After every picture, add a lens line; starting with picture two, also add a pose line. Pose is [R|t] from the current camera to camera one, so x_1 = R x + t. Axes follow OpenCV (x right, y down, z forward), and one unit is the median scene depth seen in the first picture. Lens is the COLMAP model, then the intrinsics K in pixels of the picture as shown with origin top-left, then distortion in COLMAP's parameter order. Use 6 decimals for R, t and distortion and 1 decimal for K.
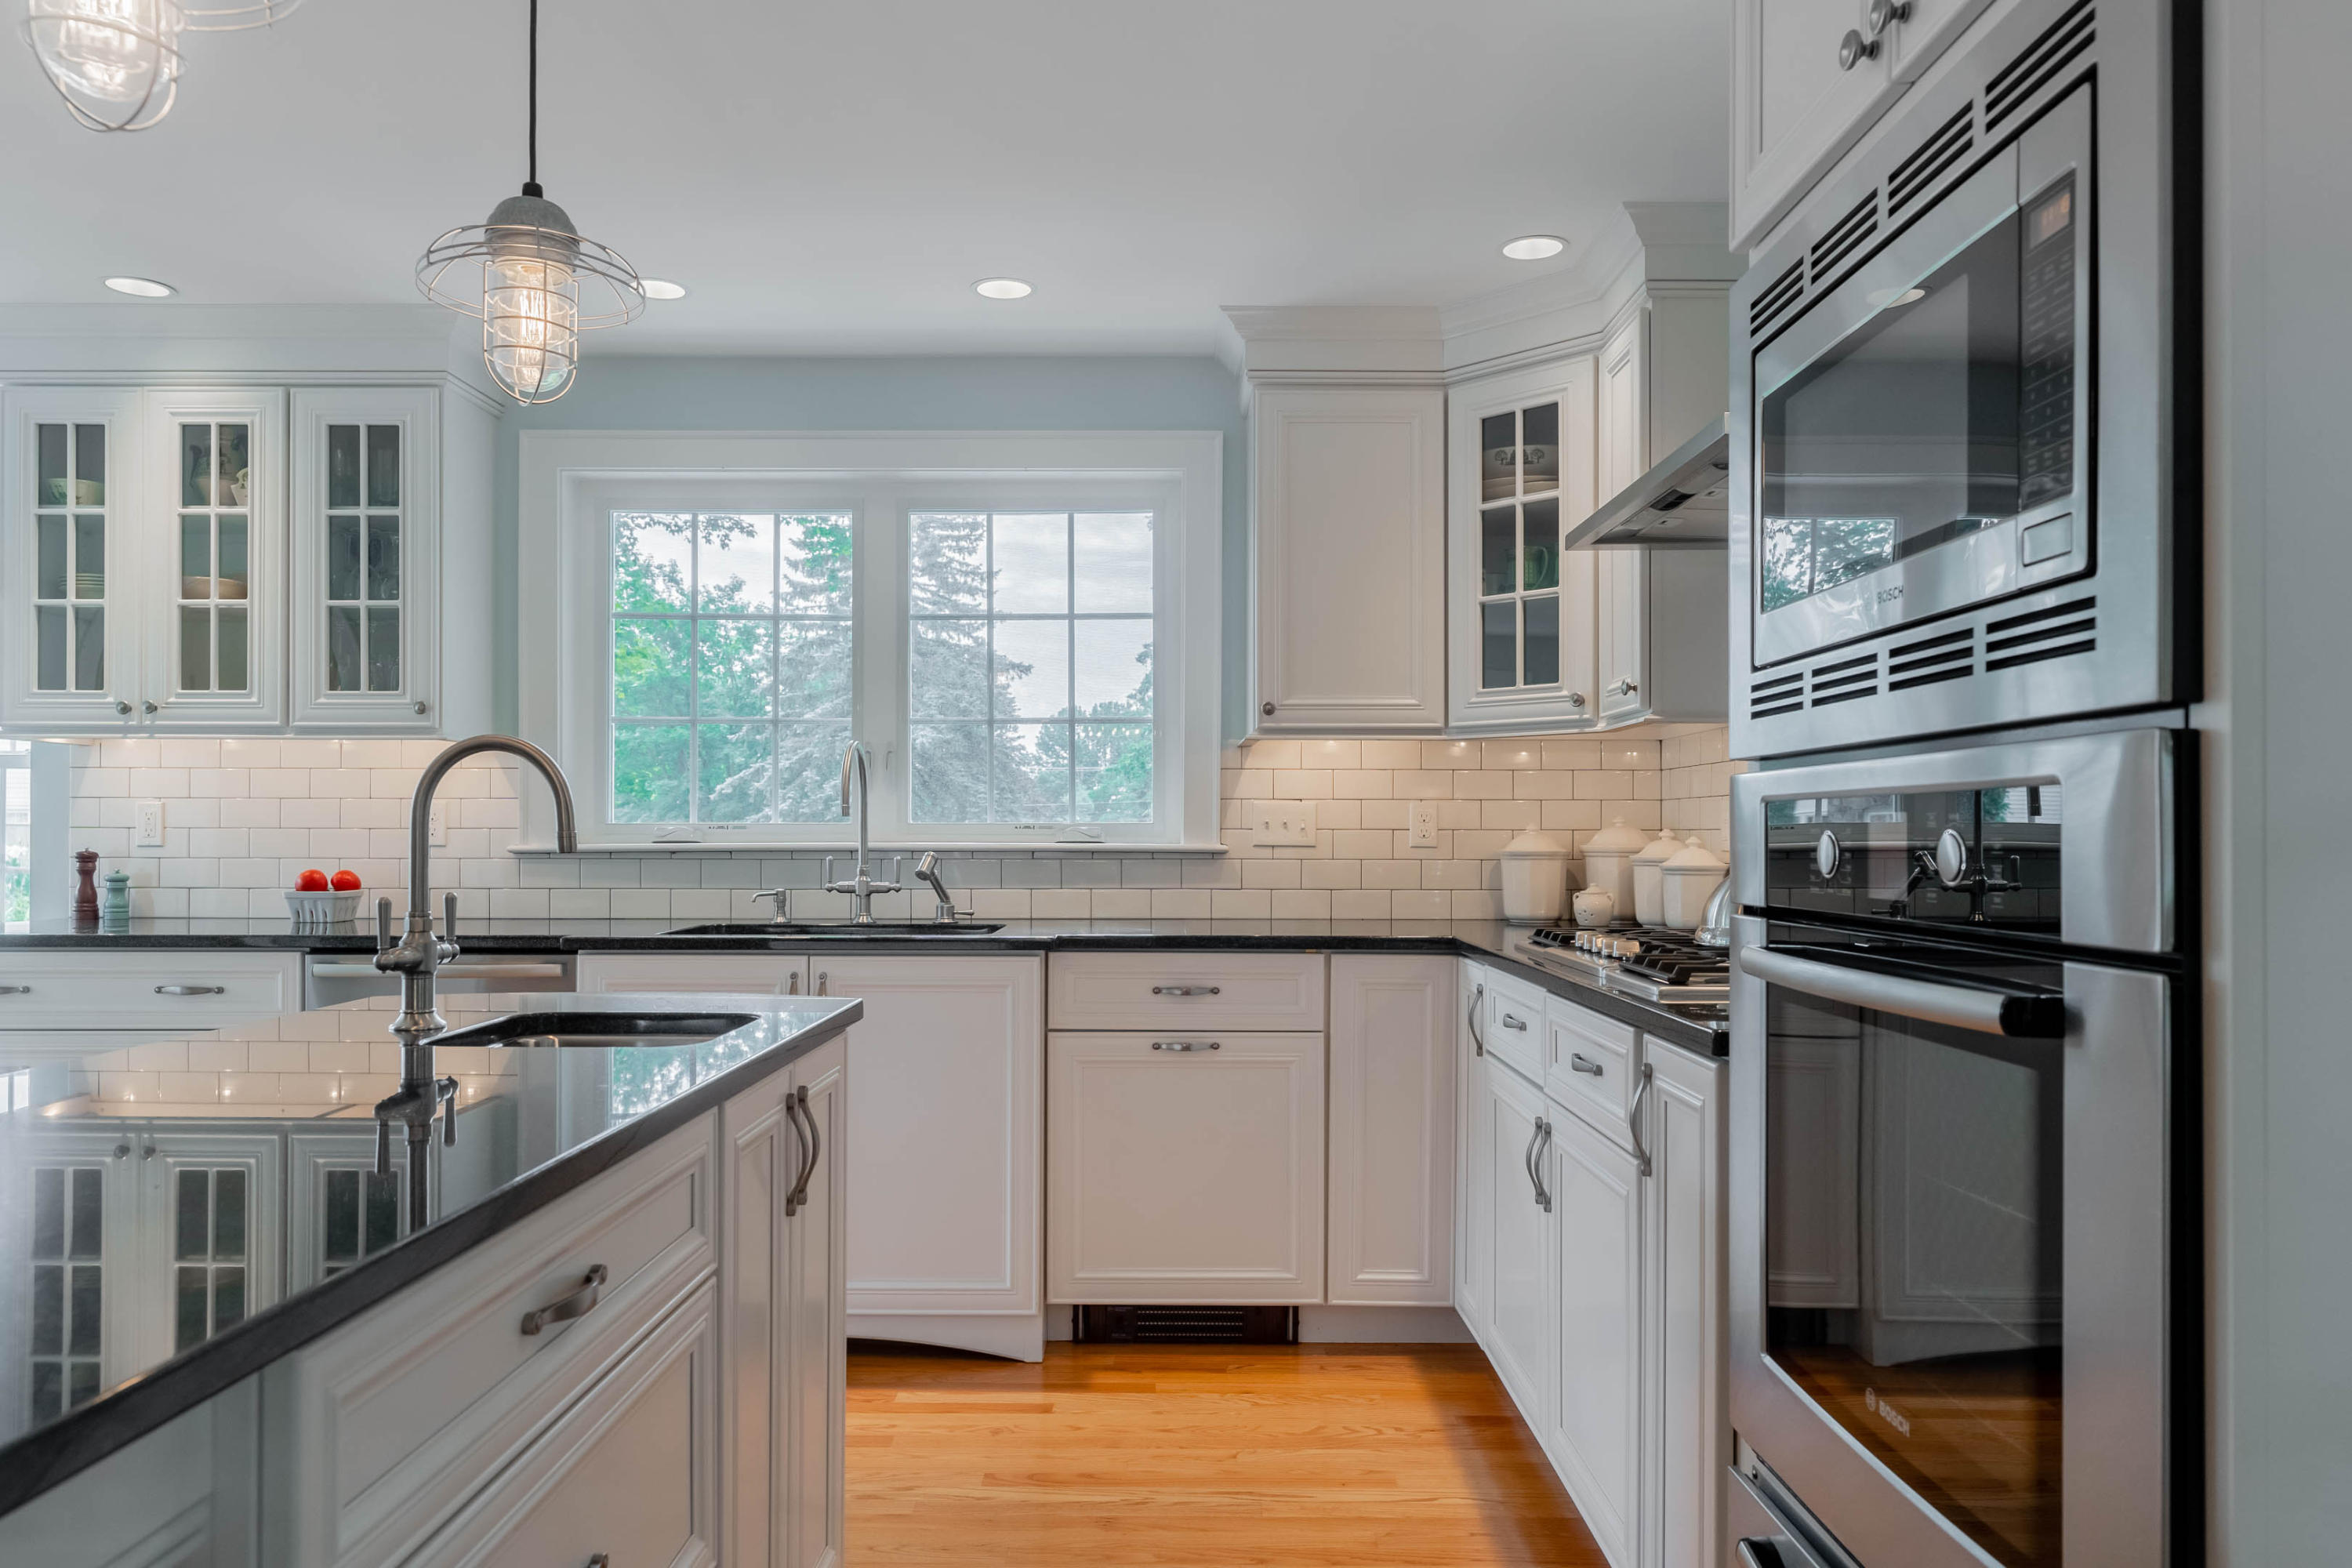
lens RADIAL K [[1613.3, 0, 1178.6], [0, 1613.3, 801.8], [0, 0, 1]] dist [0.002981, -0.000476]
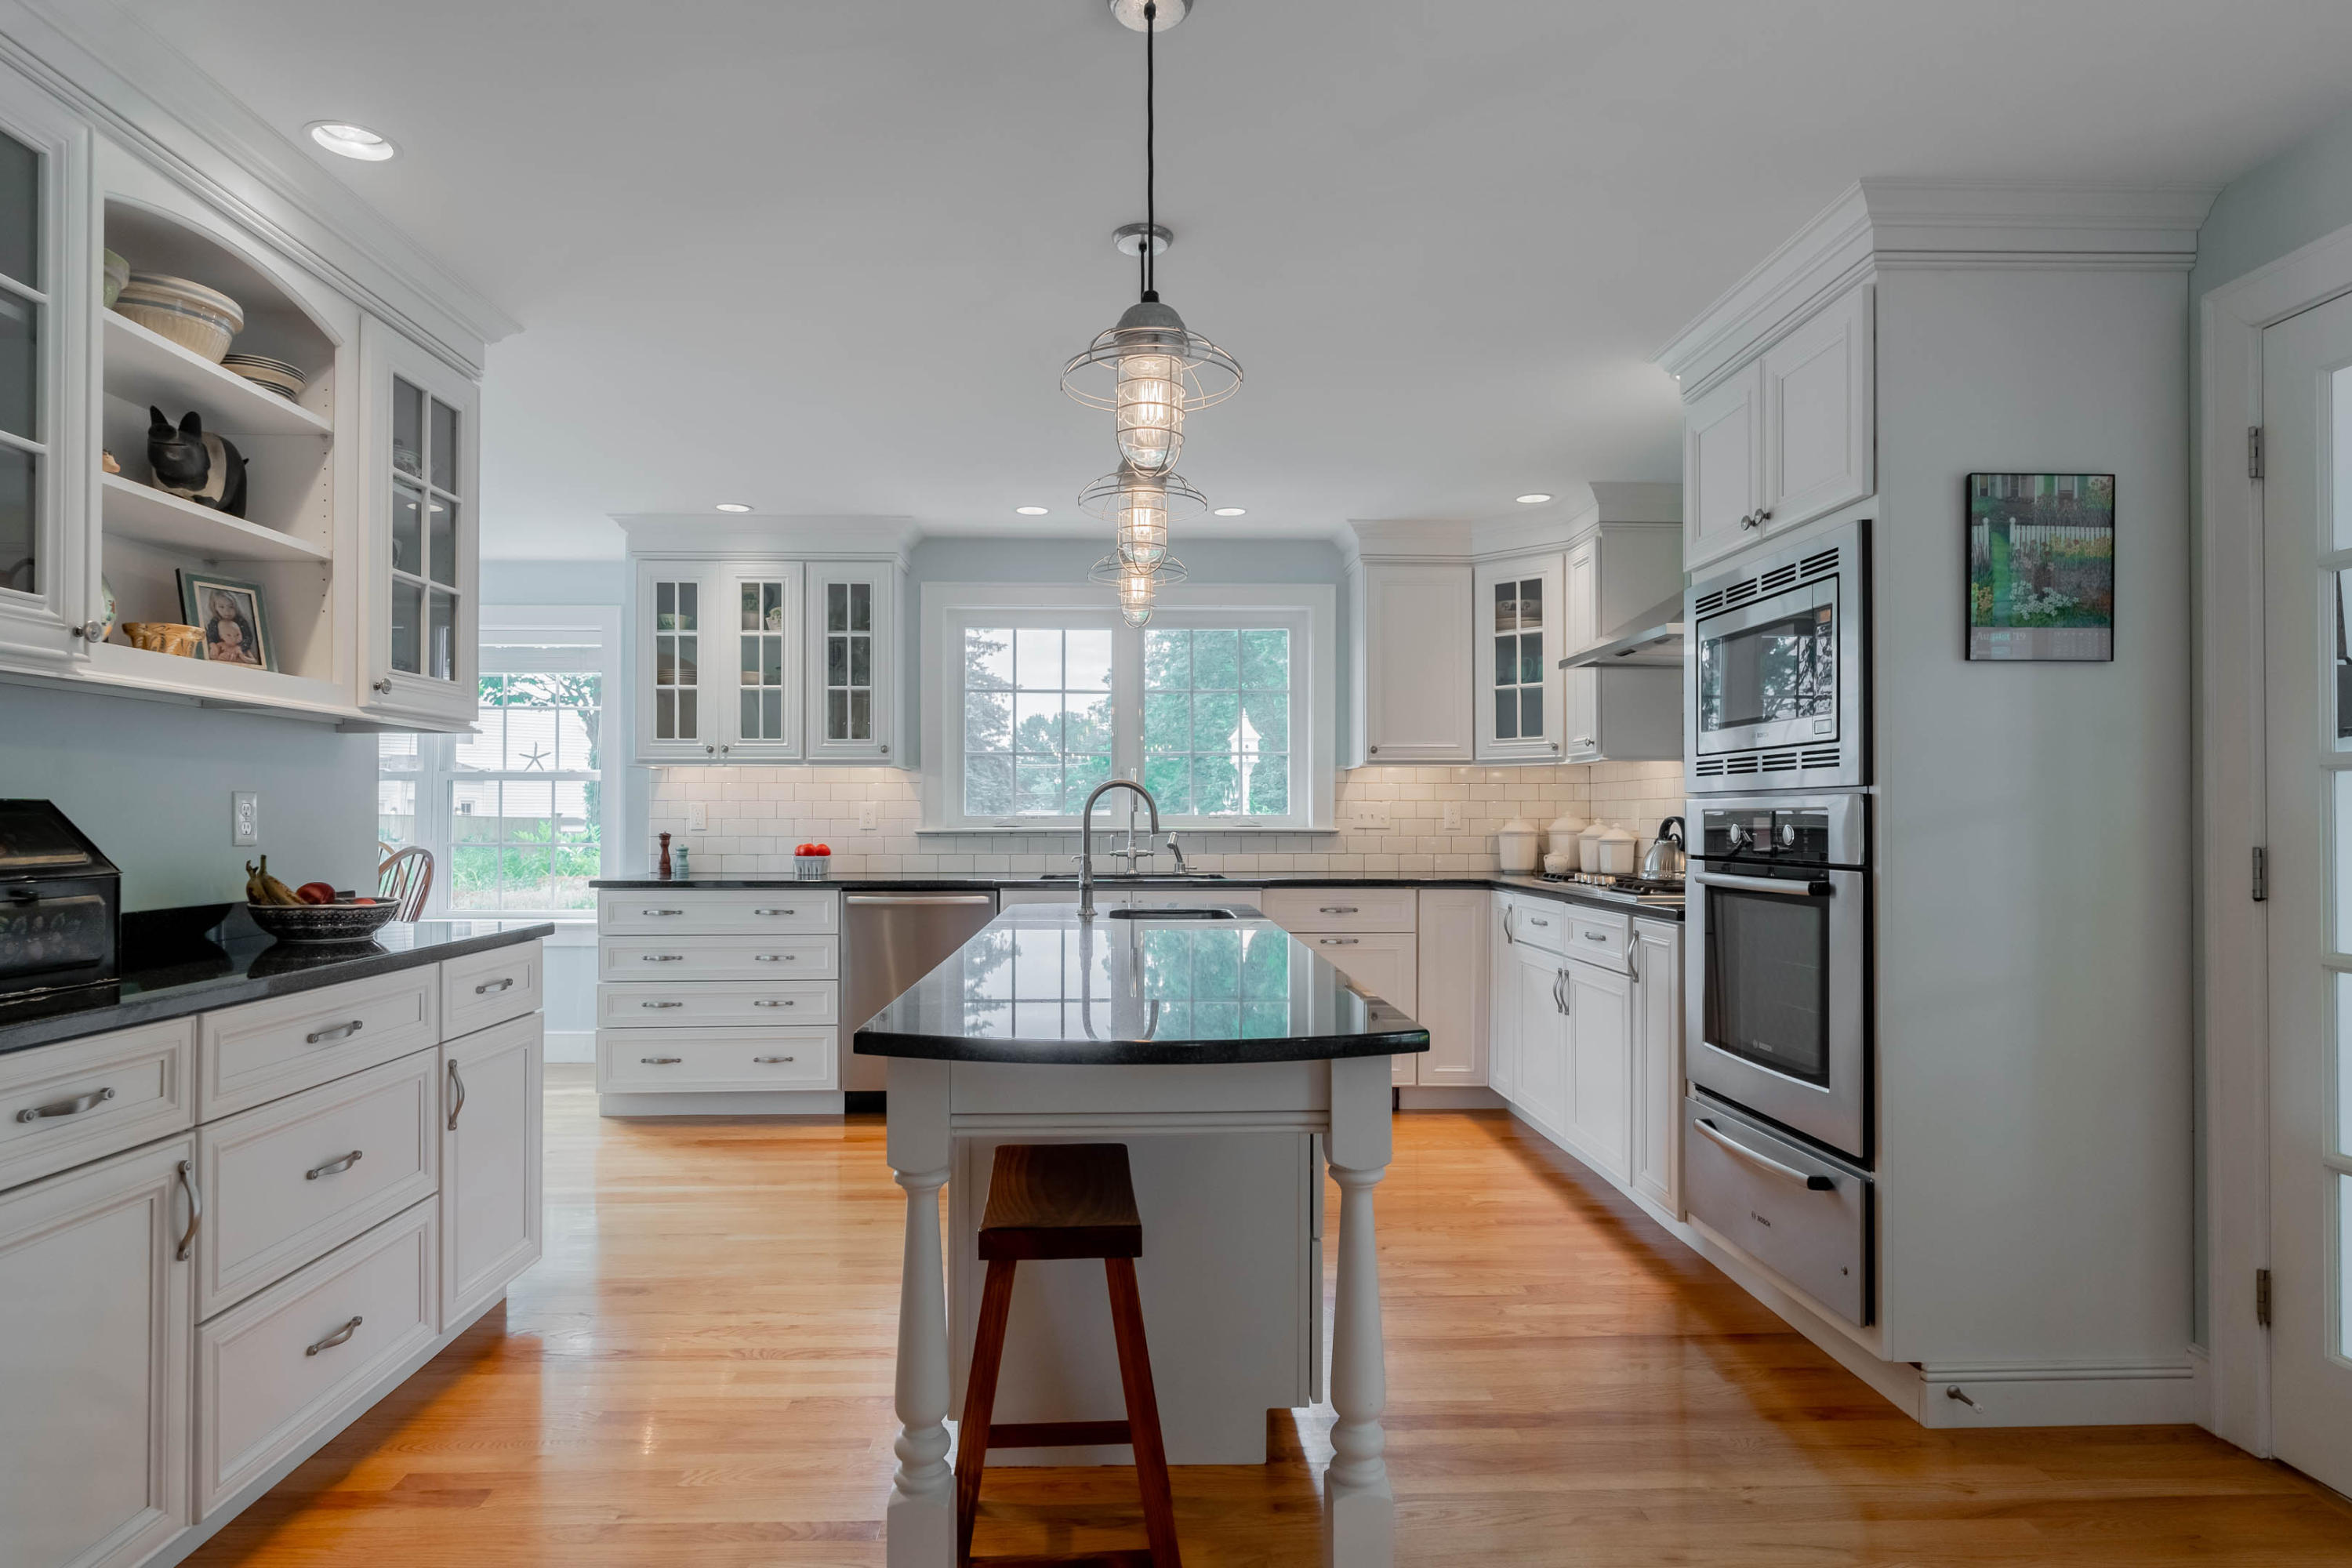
lens RADIAL K [[1281.8, 0, 1176.0], [0, 1281.8, 784.0], [0, 0, 1]] dist [-0.001388, 0.000049]
pose [[0.999196, -0.000667, 0.040092, -0.218730], [0.000879, 0.999986, -0.005273, -0.013875], [-0.040088, 0.005304, 0.999182, -0.382818]]
